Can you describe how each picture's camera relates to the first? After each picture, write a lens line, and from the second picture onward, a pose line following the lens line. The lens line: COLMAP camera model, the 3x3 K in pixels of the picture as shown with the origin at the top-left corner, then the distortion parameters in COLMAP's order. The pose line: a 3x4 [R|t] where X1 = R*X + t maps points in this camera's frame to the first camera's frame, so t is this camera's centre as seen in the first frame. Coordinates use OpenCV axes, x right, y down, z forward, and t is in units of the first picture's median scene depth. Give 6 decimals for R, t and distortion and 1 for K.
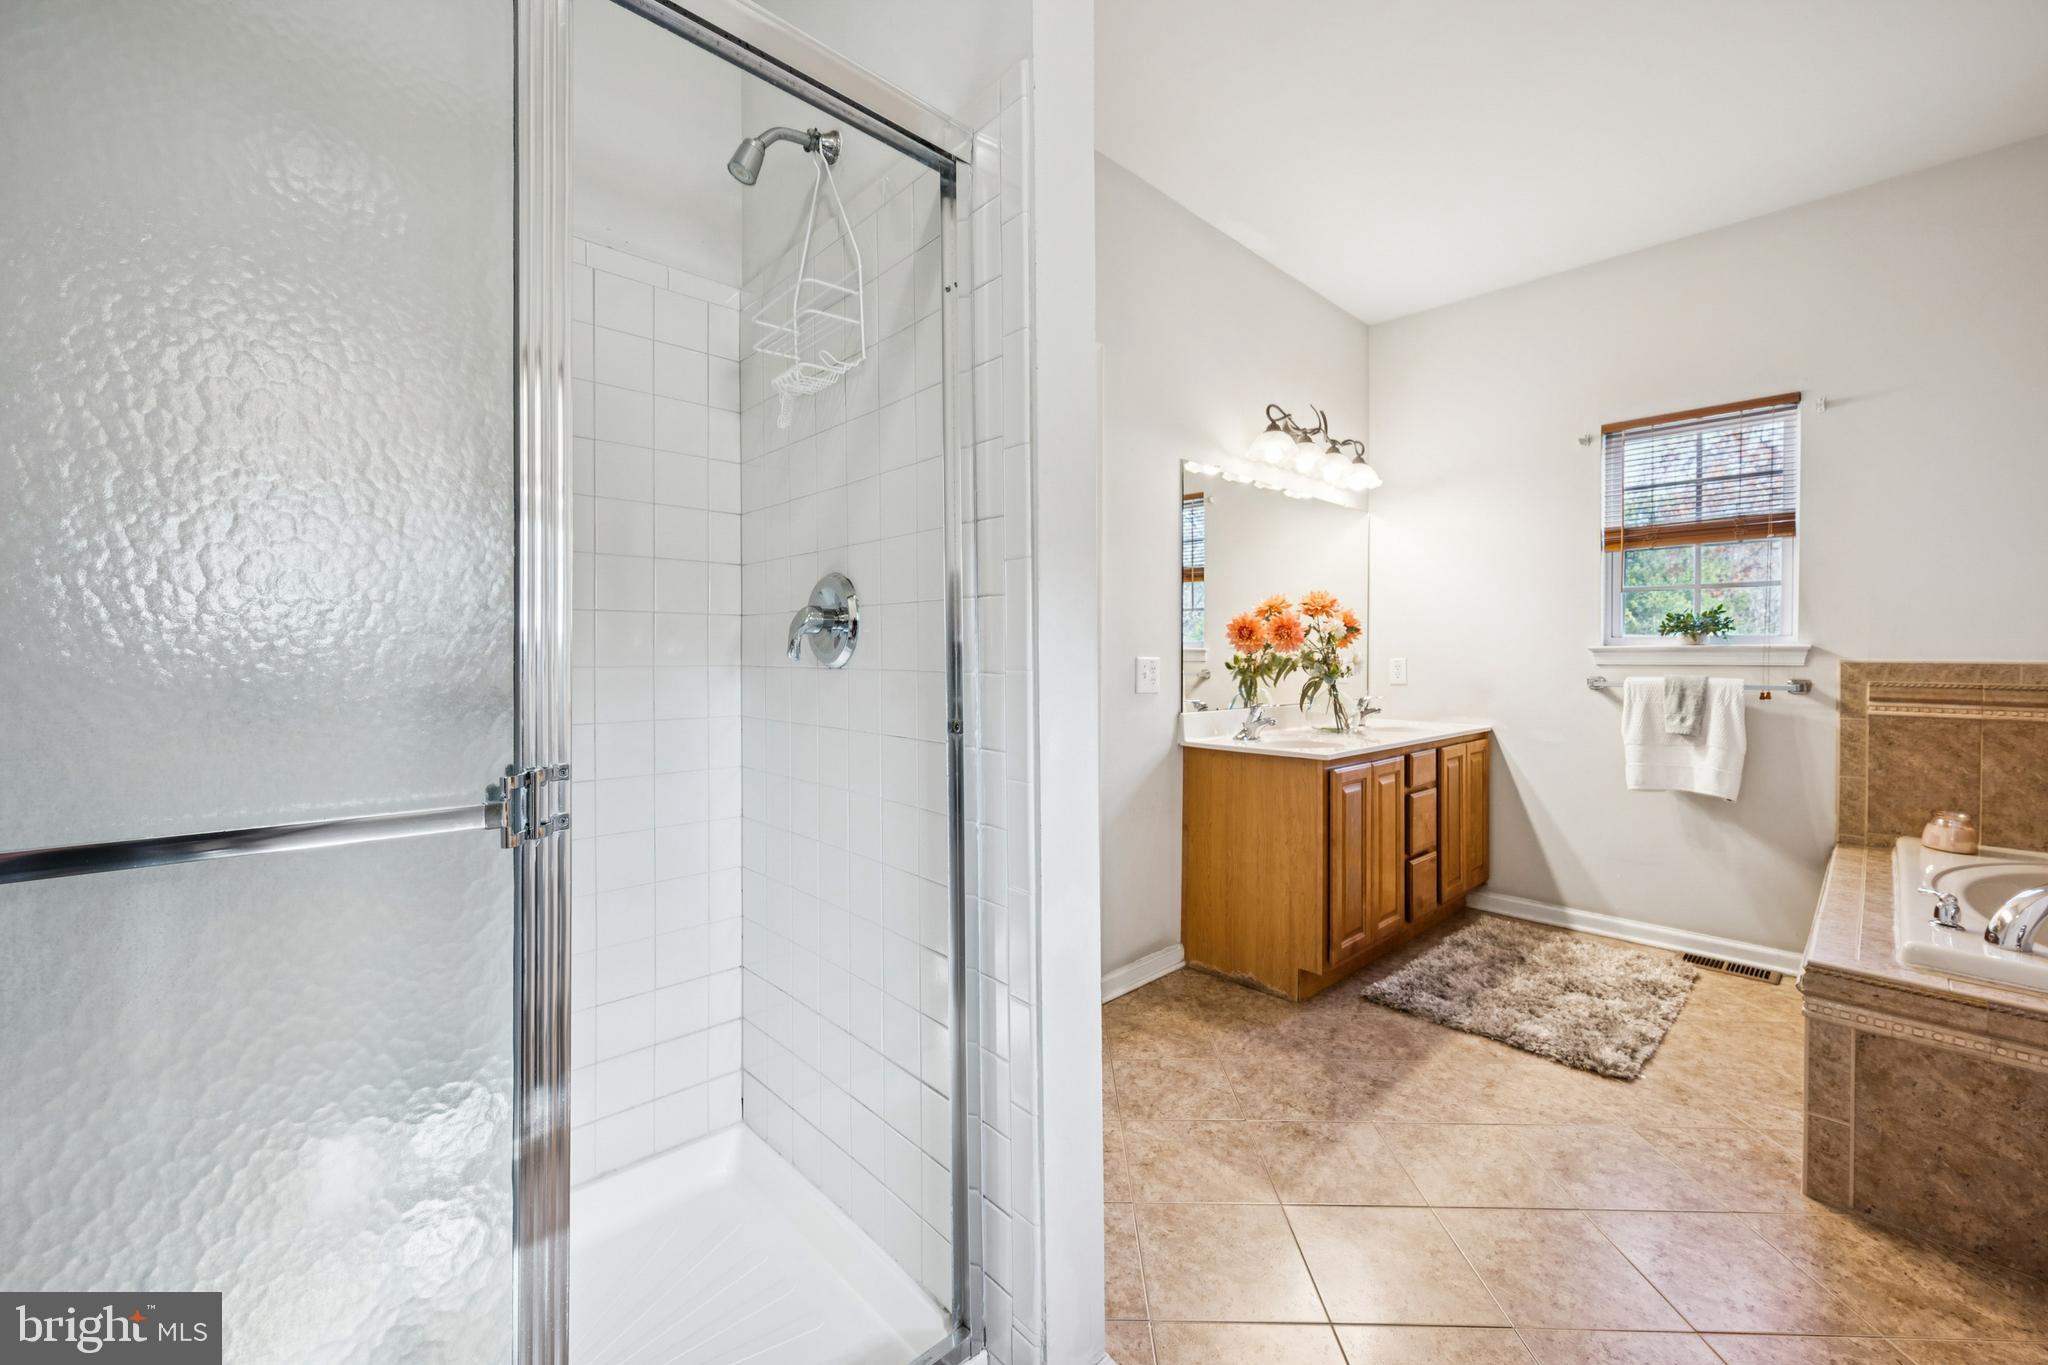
lens RADIAL K [[814.1, 0, 1027.6], [0, 814.1, 664.5], [0, 0, 1]] dist [0.000799, 0.000064]
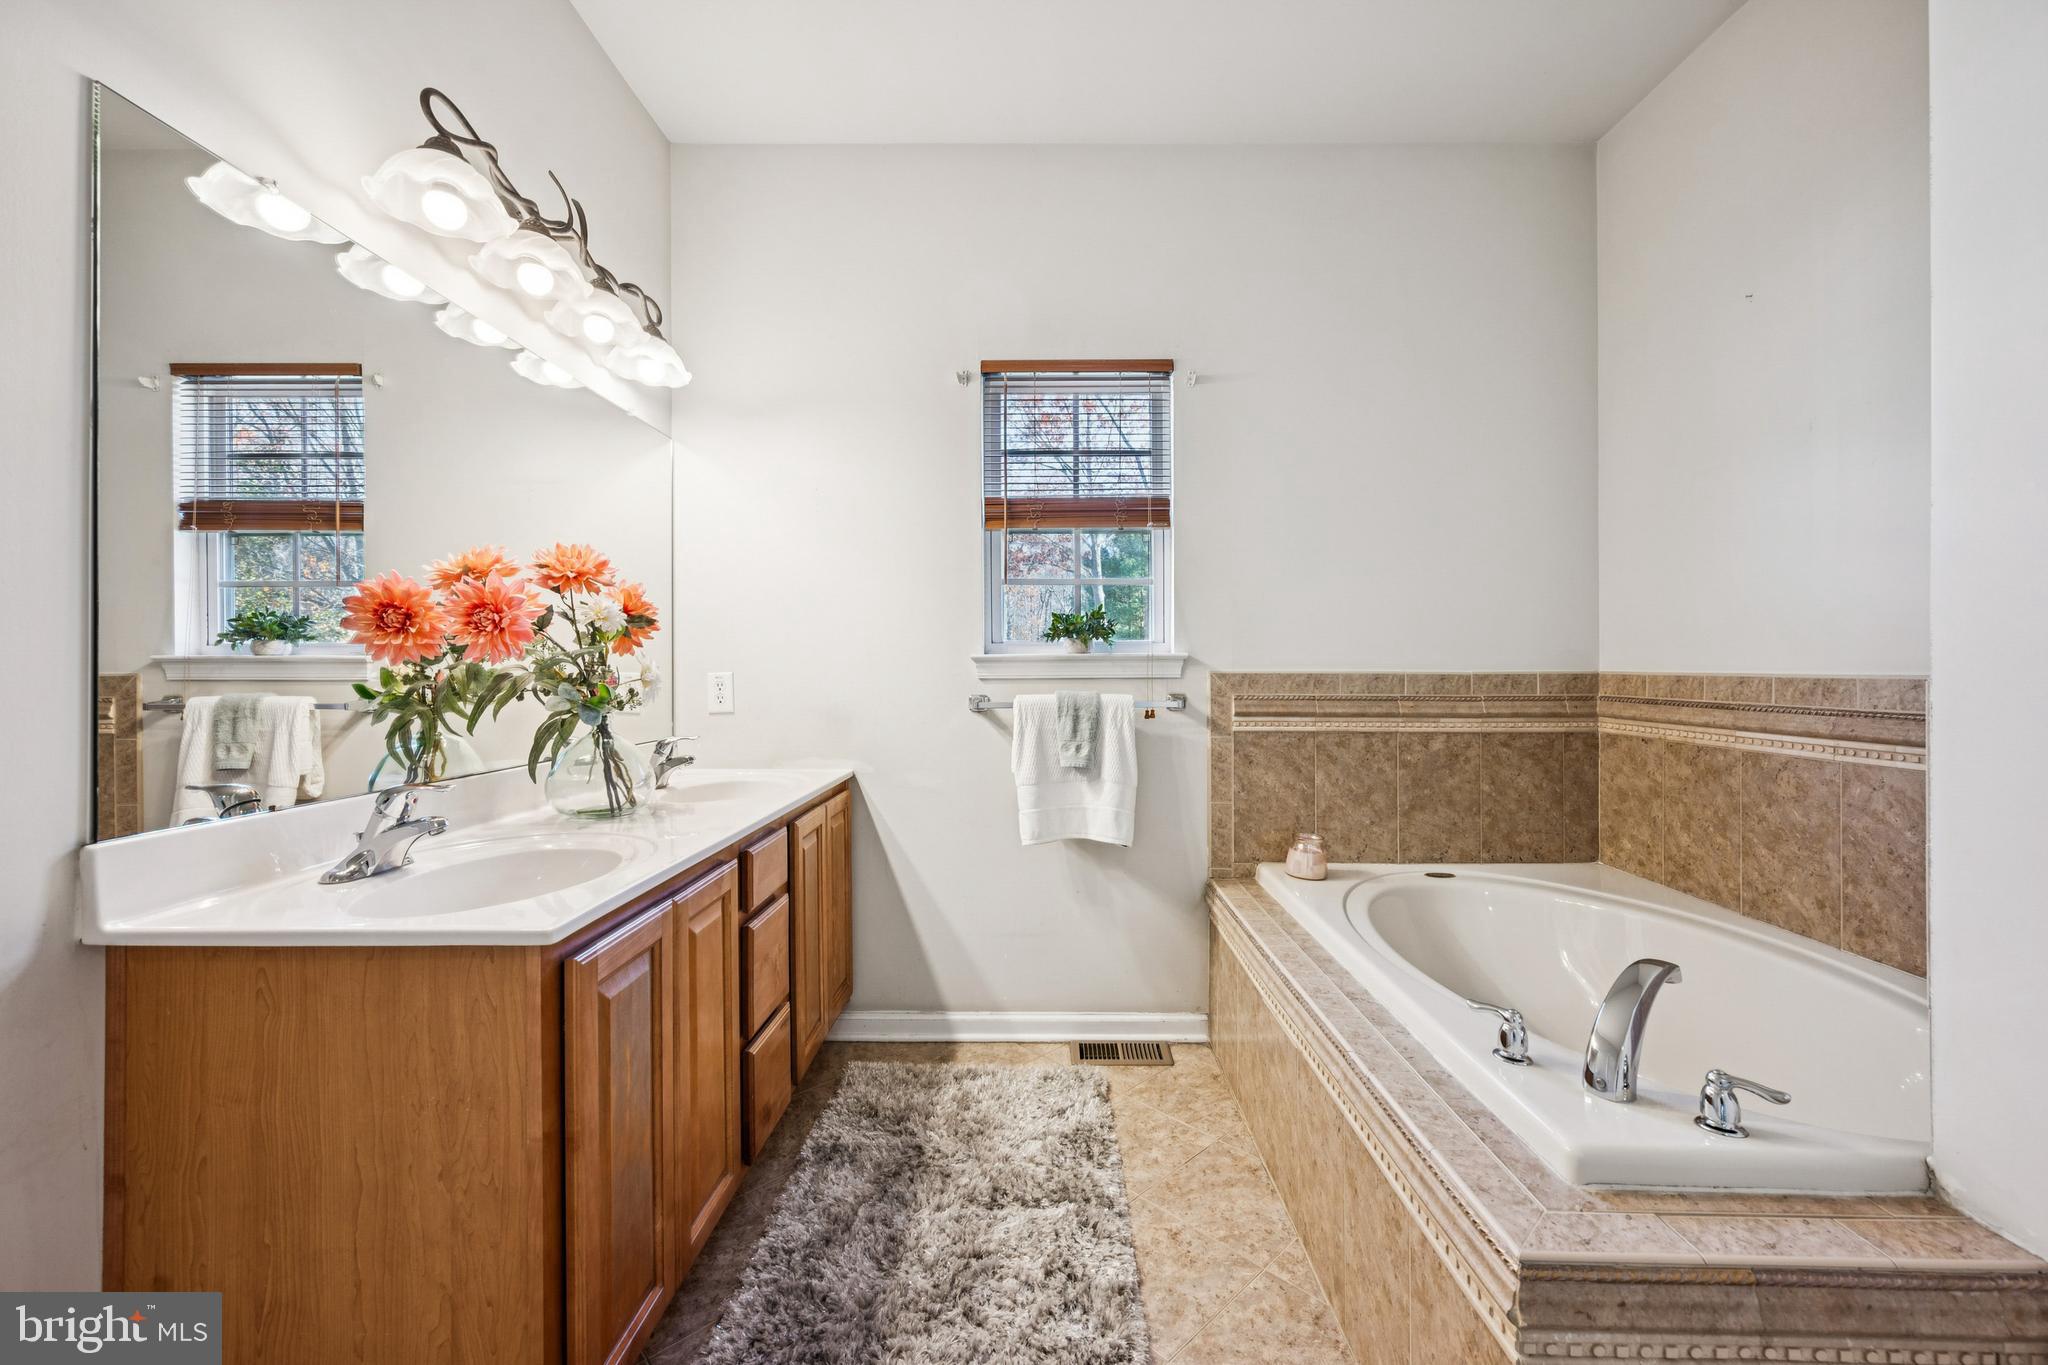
lens RADIAL K [[814.1, 0, 1027.6], [0, 814.1, 664.5], [0, 0, 1]] dist [0.000799, 0.000064]
pose [[0.699476, -0.000820, 0.714655, 0.213479], [0.013448, 0.999837, -0.012015, -0.003693], [-0.714529, 0.018015, 0.699374, 0.486093]]
